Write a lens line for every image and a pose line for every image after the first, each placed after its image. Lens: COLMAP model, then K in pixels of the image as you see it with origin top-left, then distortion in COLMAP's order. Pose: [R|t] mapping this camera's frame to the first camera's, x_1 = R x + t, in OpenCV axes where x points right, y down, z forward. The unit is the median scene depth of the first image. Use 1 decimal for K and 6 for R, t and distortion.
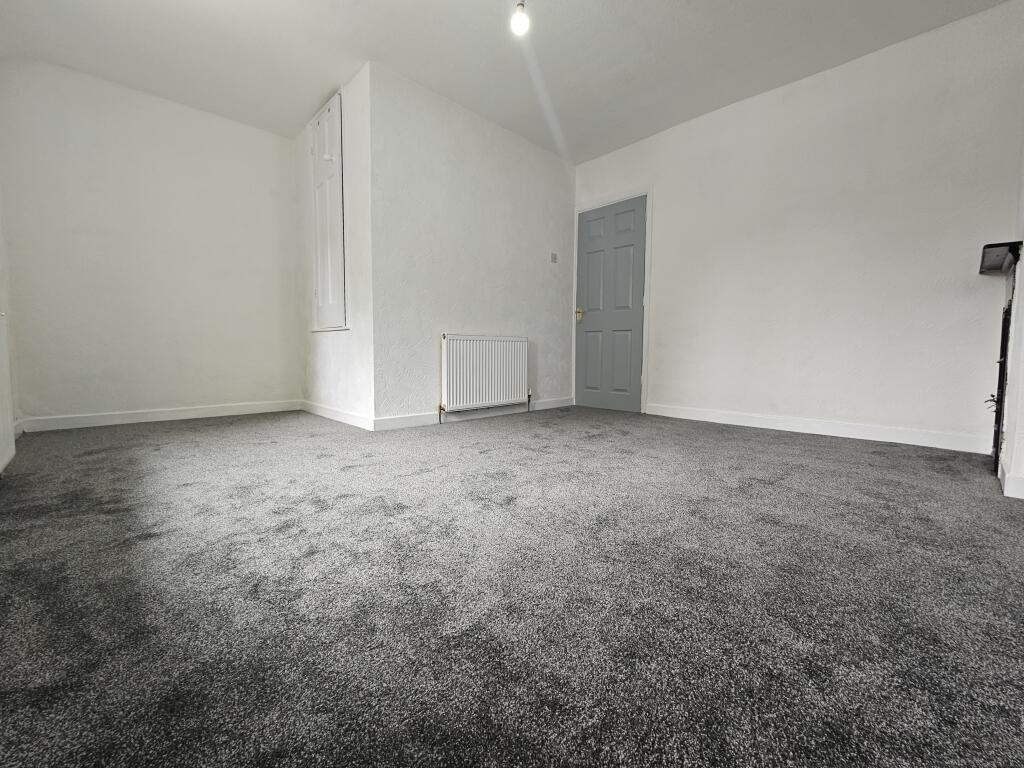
lens RADIAL K [[427.5, 0, 512.0], [0, 427.5, 384.0], [0, 0, 1]] dist [0.002823, 0.000232]
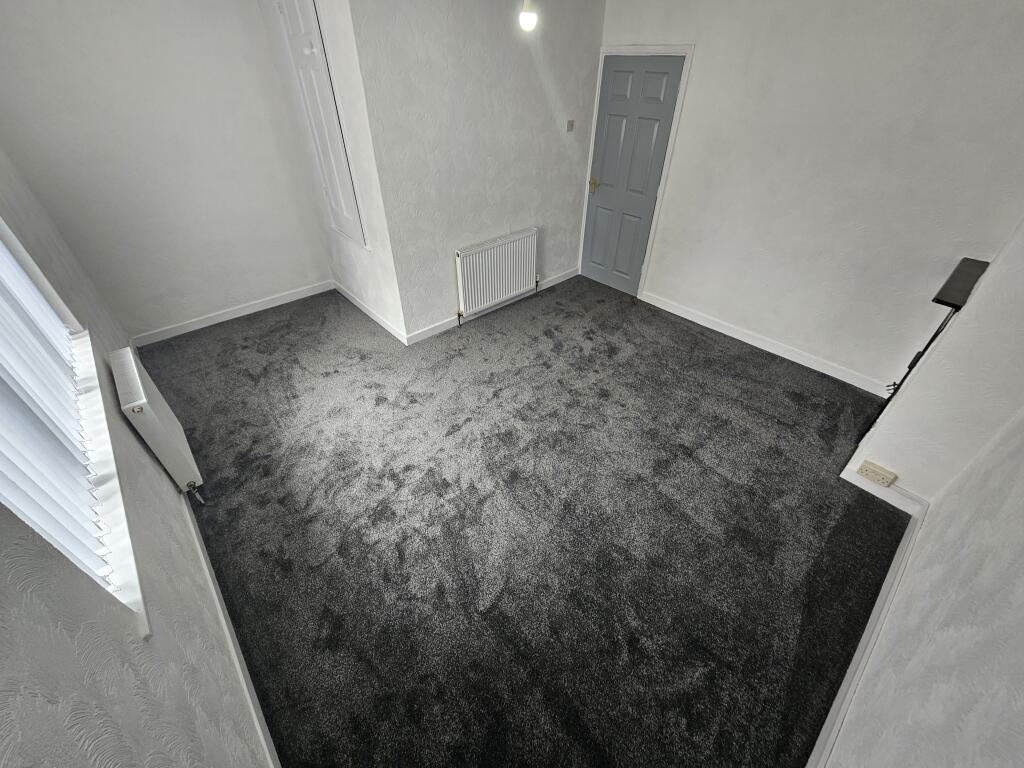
lens RADIAL K [[411.5, 0, 512.0], [0, 411.5, 384.0], [0, 0, 1]] dist [0.000865, -0.000039]
pose [[0.999393, 0.018671, -0.029408, 0.016140], [0.000608, 0.834757, 0.550619, -0.467703], [0.034829, -0.550302, 0.834239, -0.045054]]
